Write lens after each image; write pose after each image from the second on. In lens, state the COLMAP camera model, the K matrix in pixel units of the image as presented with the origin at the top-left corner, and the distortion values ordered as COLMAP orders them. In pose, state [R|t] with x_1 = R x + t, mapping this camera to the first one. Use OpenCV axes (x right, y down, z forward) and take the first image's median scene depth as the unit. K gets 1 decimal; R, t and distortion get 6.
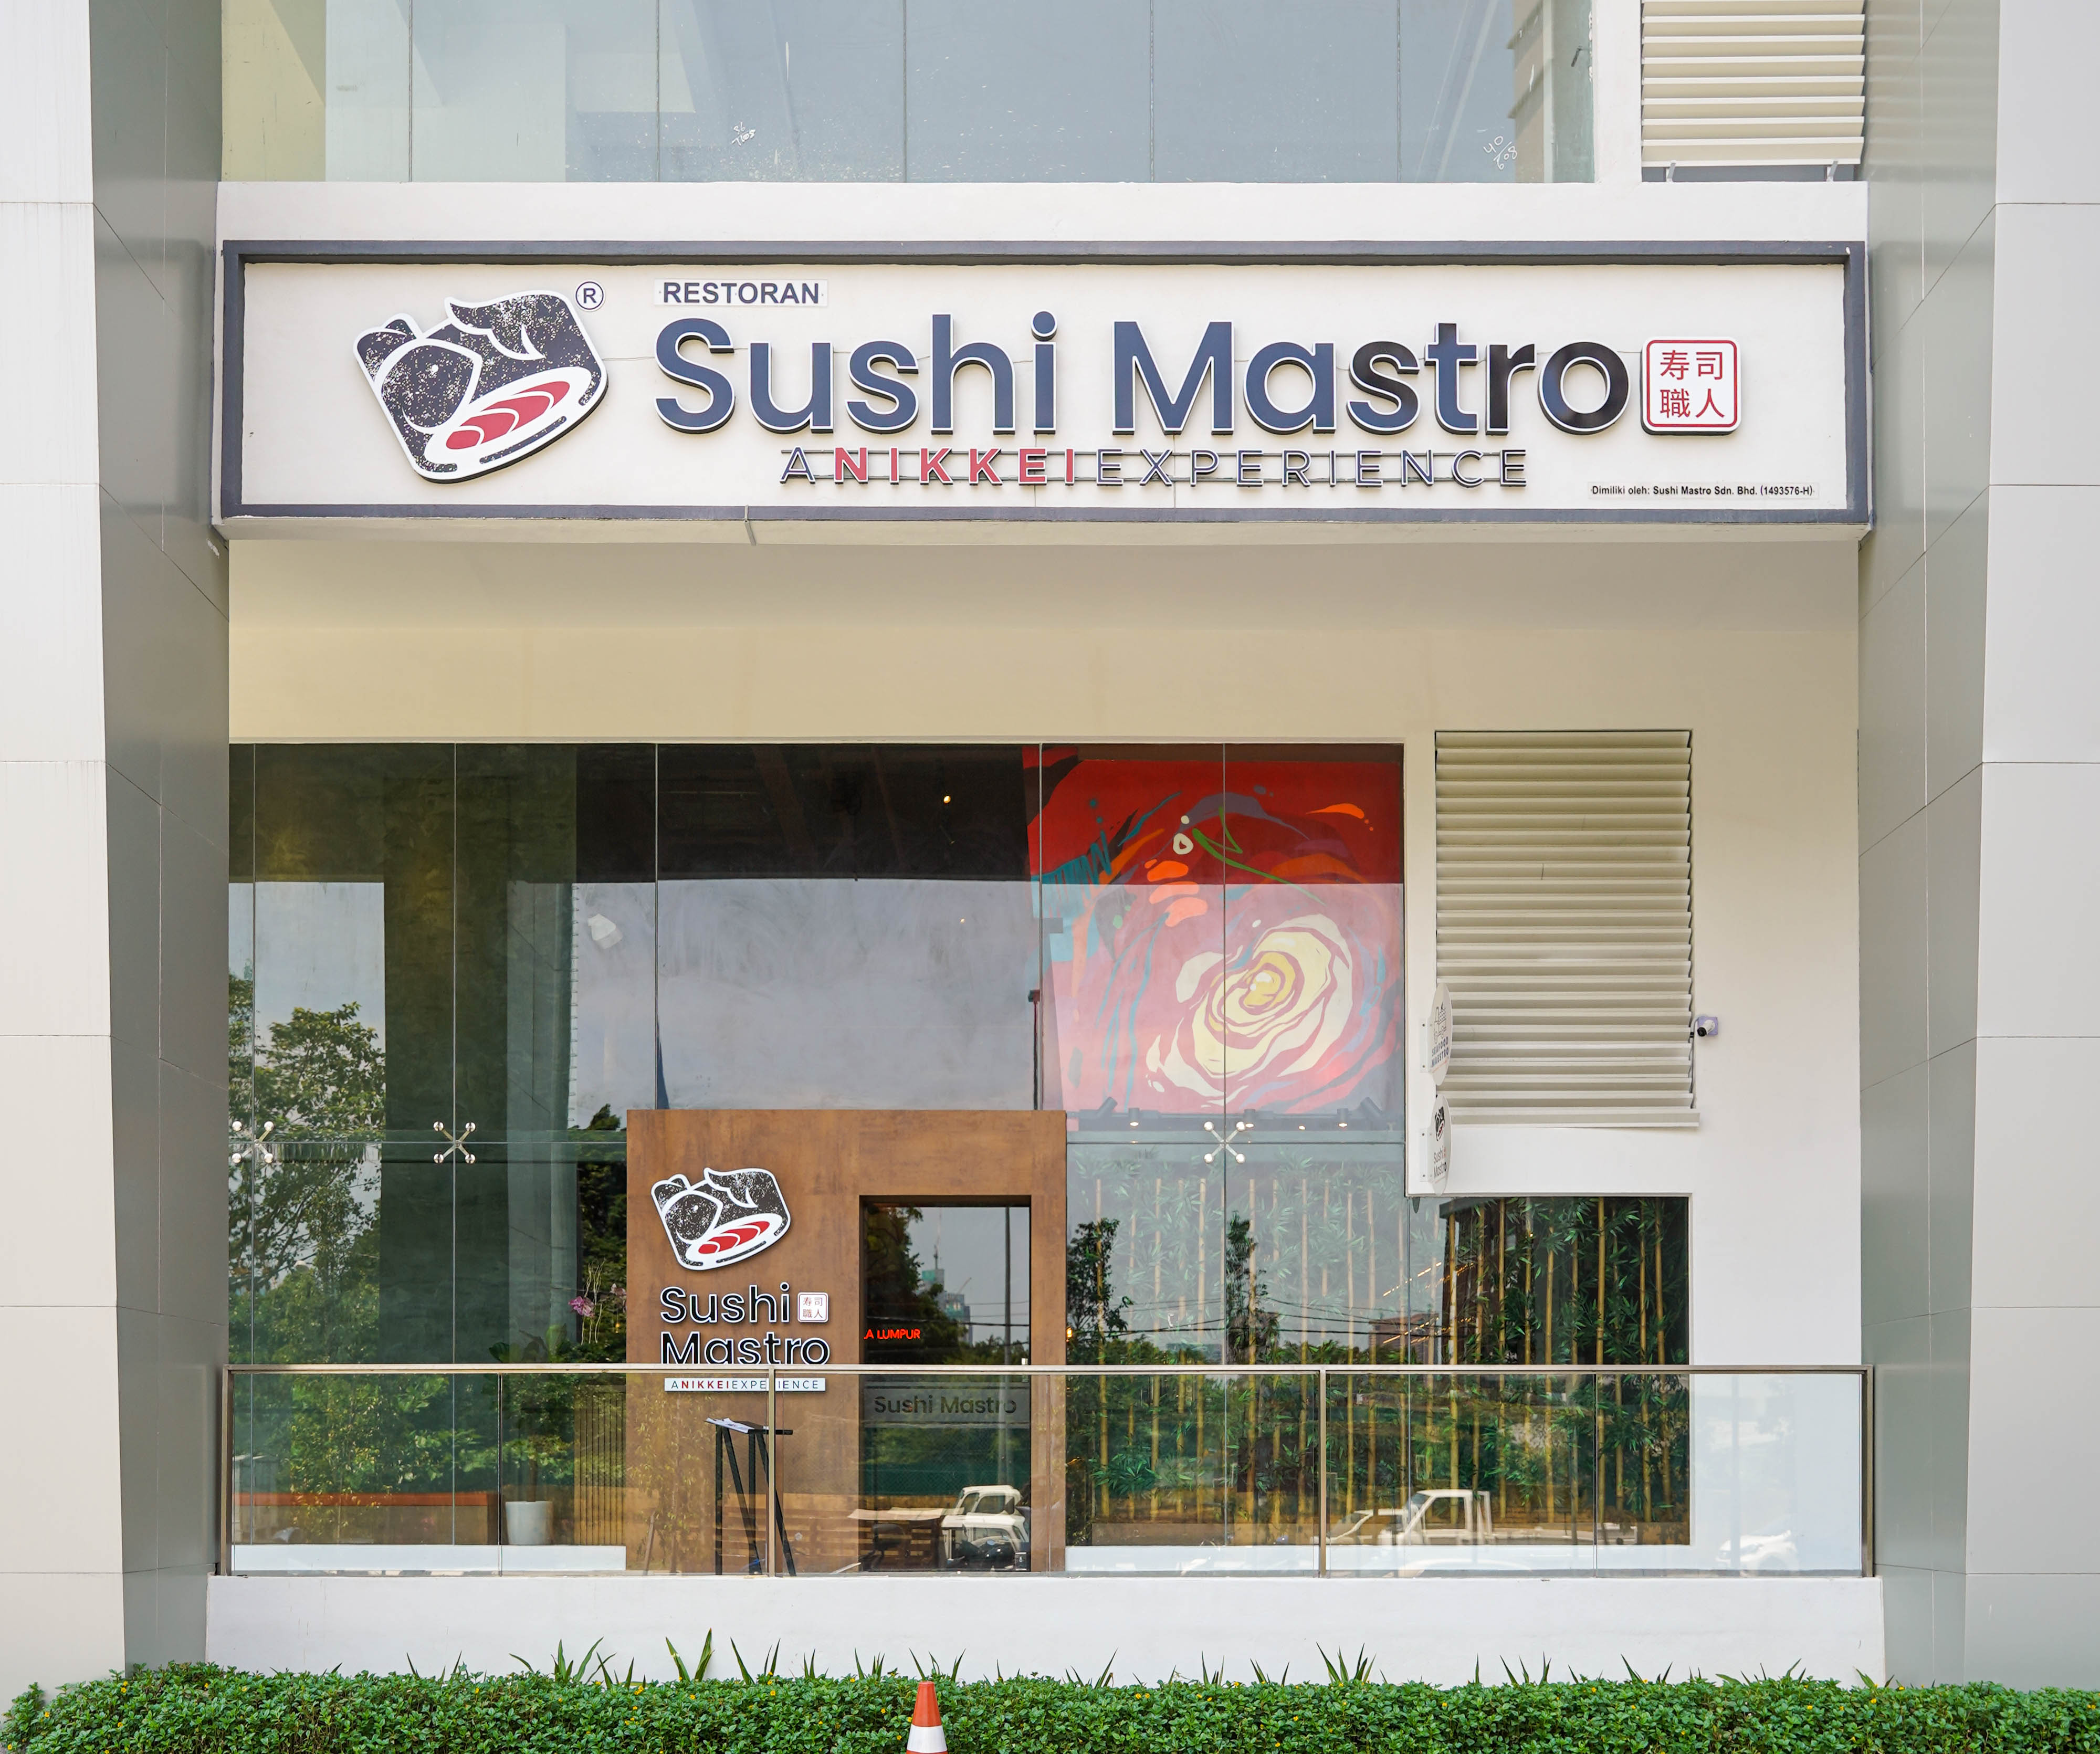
lens RADIAL K [[2285.3, 0, 1049.7], [0, 2285.3, 1328.0], [0, 0, 1]] dist [-0.002570, 0.011042]
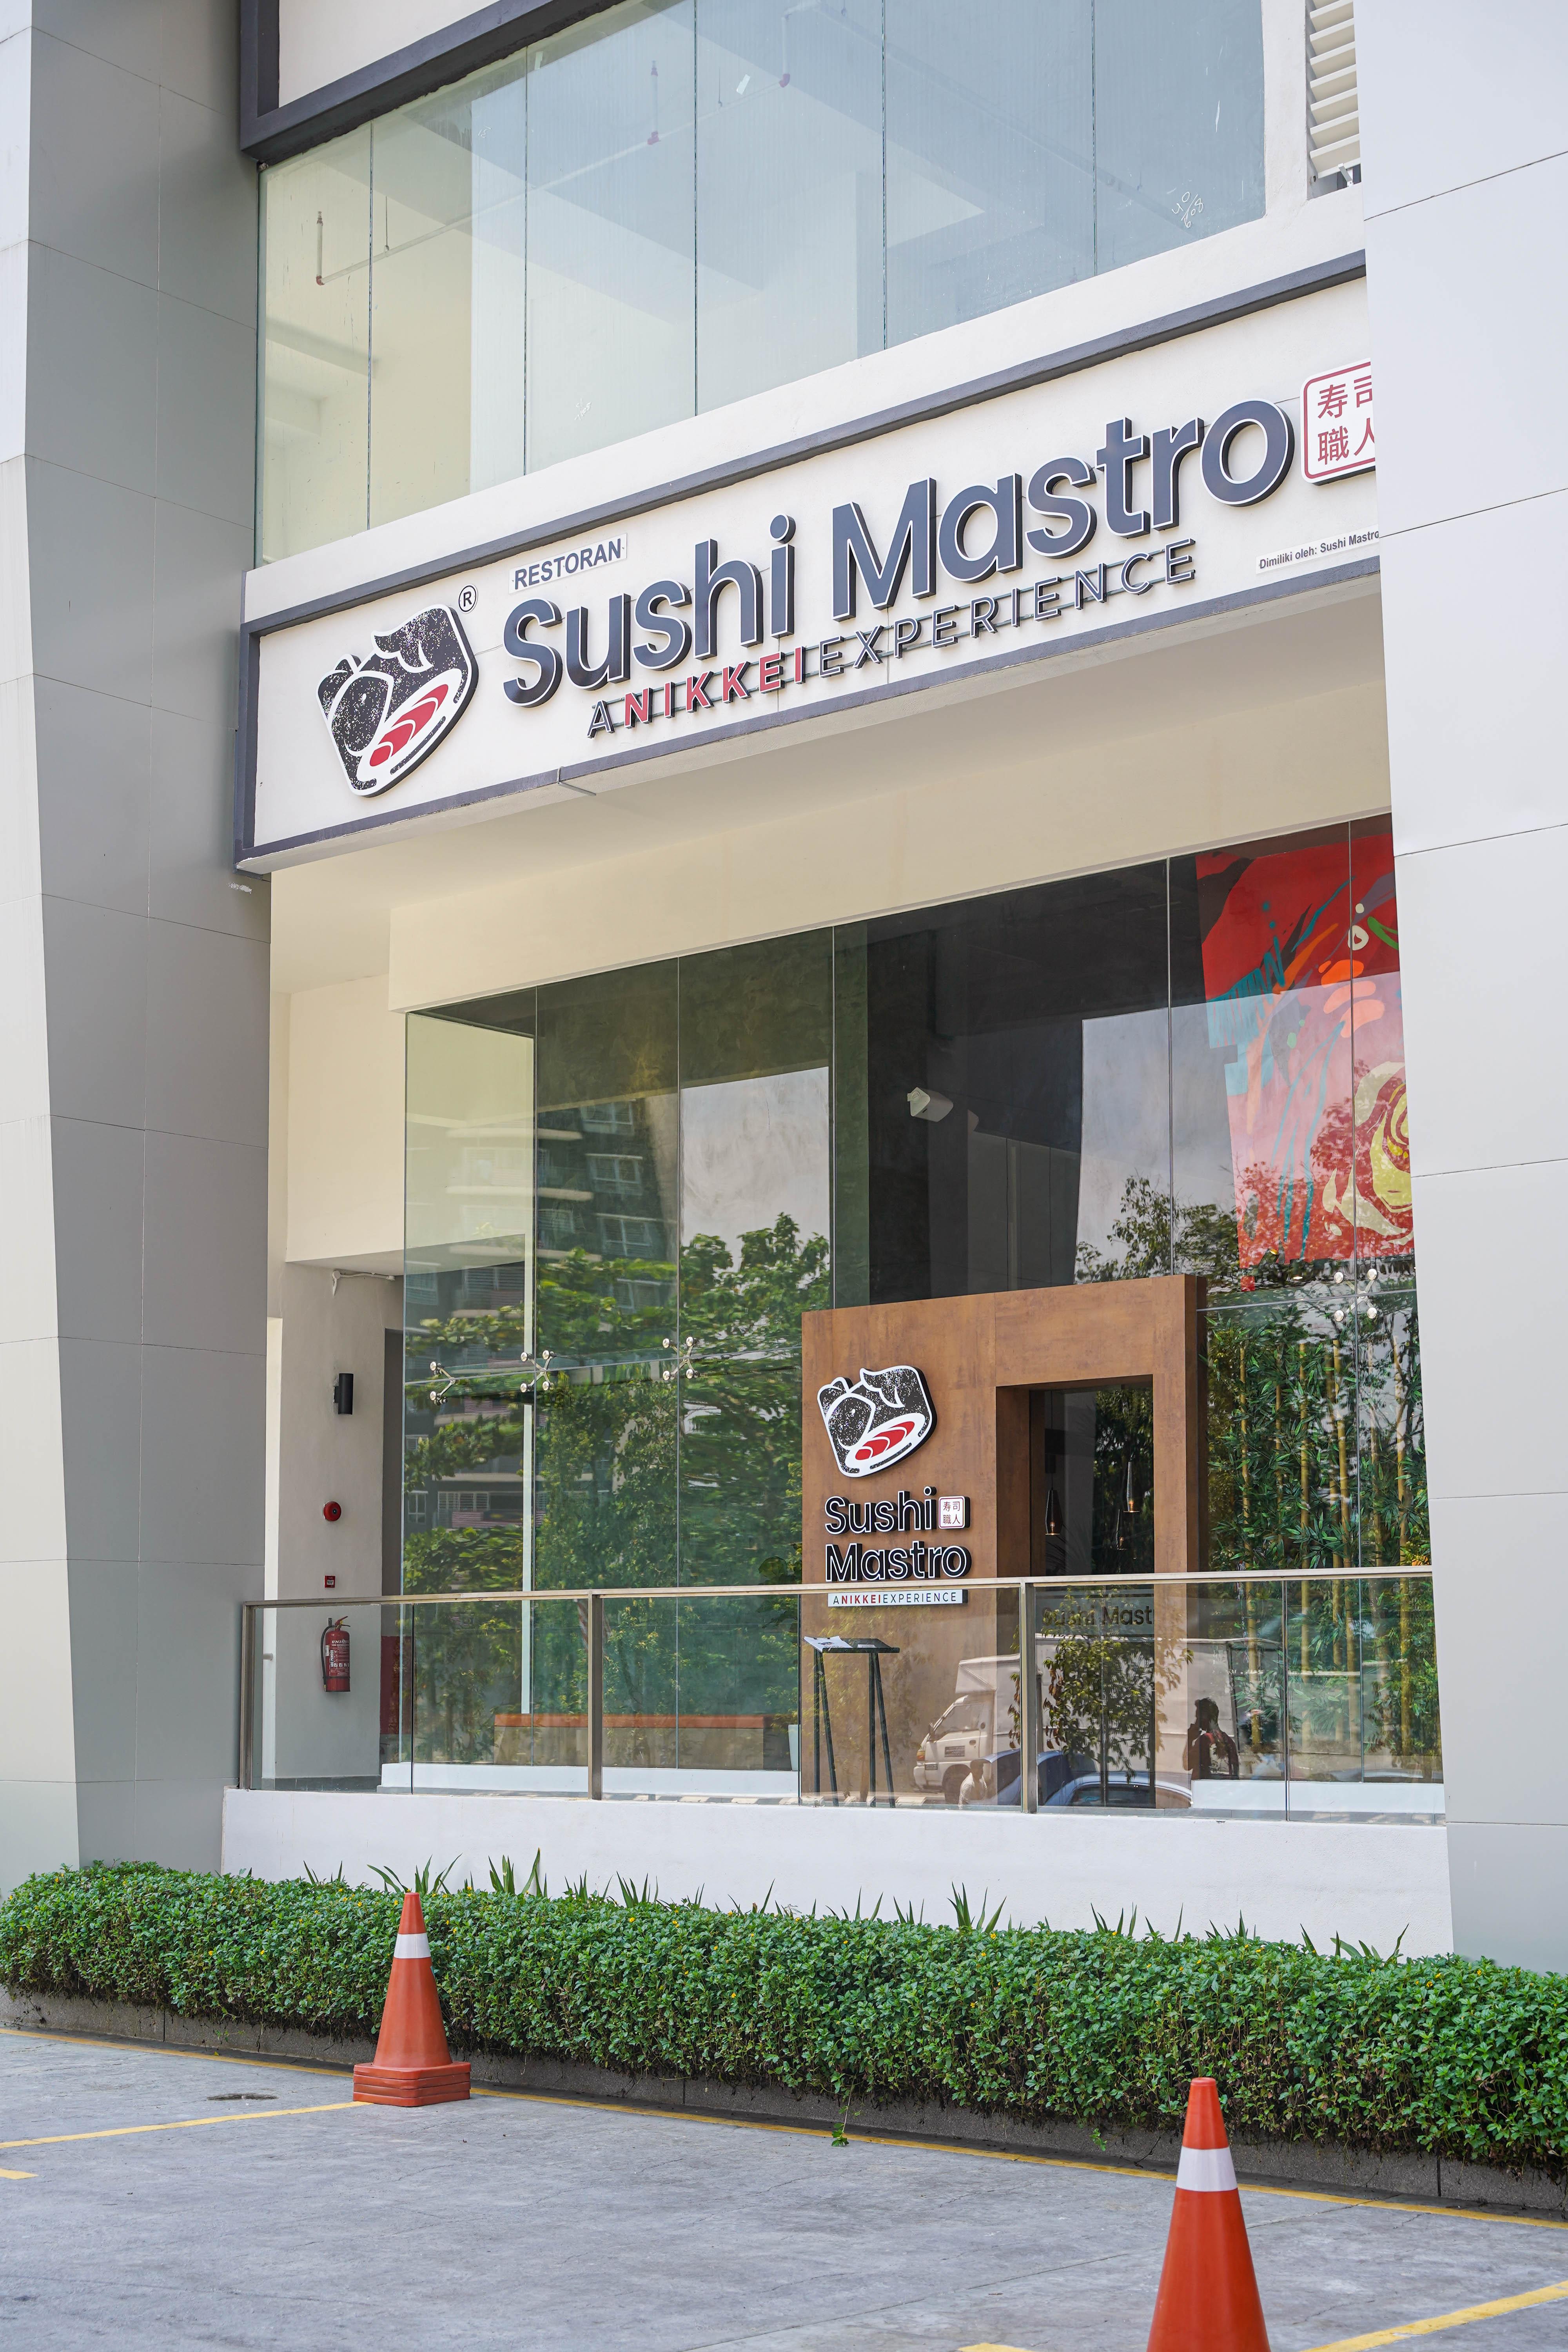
lens RADIAL K [[3354.8, 0, 784.0], [0, 3354.8, 1176.0], [0, 0, 1]] dist [0.050084, -0.003698]
pose [[0.742202, -0.102091, -0.662354, 0.933161], [0.043764, 0.993603, -0.104107, -0.007424], [0.668745, 0.048281, 0.741922, -0.068264]]
